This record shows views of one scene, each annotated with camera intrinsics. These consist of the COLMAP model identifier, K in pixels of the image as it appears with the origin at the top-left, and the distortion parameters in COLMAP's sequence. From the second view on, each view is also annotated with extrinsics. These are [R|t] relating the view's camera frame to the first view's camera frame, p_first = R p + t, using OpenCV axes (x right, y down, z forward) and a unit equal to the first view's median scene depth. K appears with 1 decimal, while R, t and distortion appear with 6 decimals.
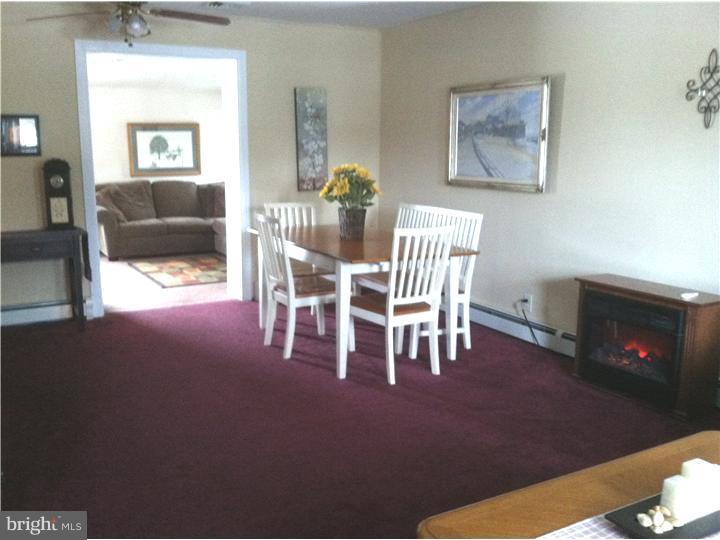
lens RADIAL K [[747.2, 0, 360.0], [0, 747.2, 270.0], [0, 0, 1]] dist [0.002868, -0.010555]
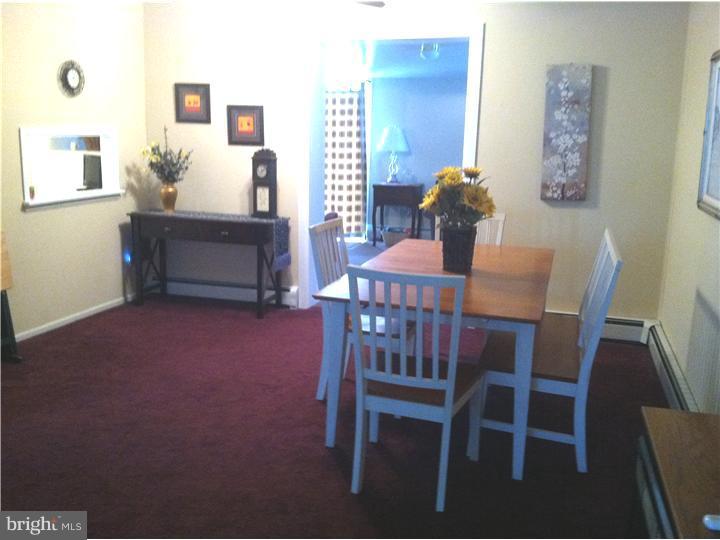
lens RADIAL K [[610.7, 0, 360.0], [0, 610.7, 270.0], [0, 0, 1]] dist [-0.007718, -0.005287]
pose [[0.657348, 0.157401, -0.736966, 0.280028], [-0.140078, 0.986422, 0.085735, -0.061703], [0.740454, 0.046875, 0.670471, 0.442702]]
